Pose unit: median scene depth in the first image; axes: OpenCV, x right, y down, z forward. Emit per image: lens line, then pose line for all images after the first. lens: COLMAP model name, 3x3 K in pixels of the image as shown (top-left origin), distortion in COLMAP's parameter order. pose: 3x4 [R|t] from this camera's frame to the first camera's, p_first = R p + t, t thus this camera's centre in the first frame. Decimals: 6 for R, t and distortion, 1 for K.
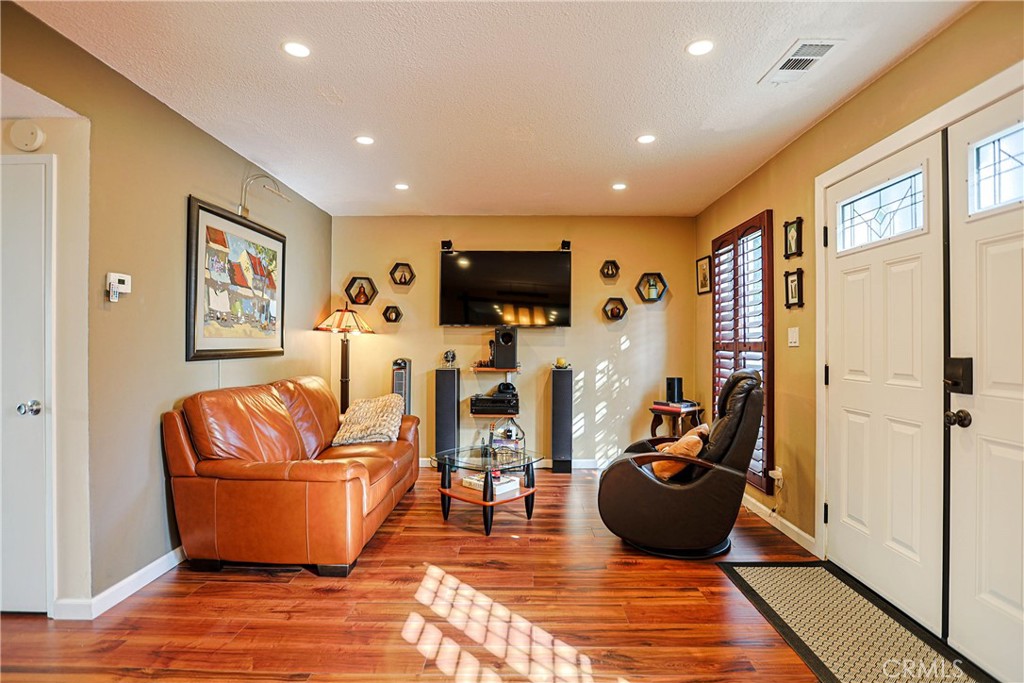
lens RADIAL K [[501.3, 0, 507.8], [0, 501.3, 344.4], [0, 0, 1]] dist [-0.052391, 0.020499]
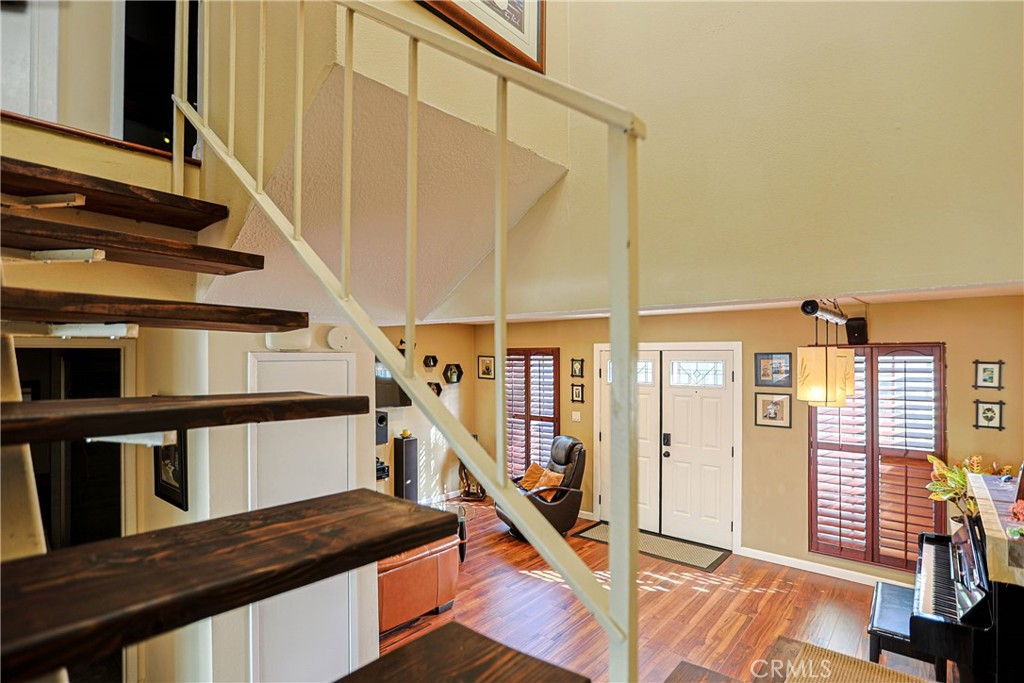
lens RADIAL K [[513.2, 0, 512.3], [0, 513.2, 368.3], [0, 0, 1]] dist [-0.033773, 0.011938]
pose [[0.639159, -0.019372, 0.768830, -1.197757], [0.004718, 0.999763, 0.021268, -0.258744], [-0.769060, -0.009966, 0.639099, -0.134801]]
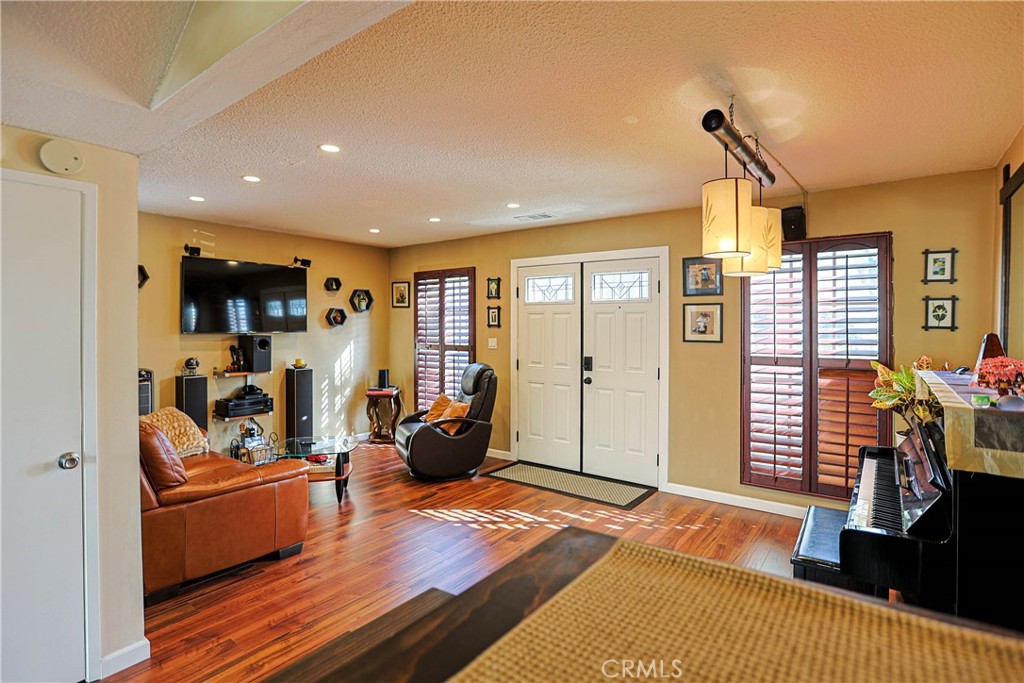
lens RADIAL K [[513.2, 0, 510.6], [0, 513.2, 339.0], [0, 0, 1]] dist [-0.033773, 0.011938]
pose [[0.590536, -0.023824, 0.806659, -0.881430], [-0.000293, 0.999558, 0.029736, -0.086986], [-0.807011, -0.017796, 0.590268, -0.145861]]
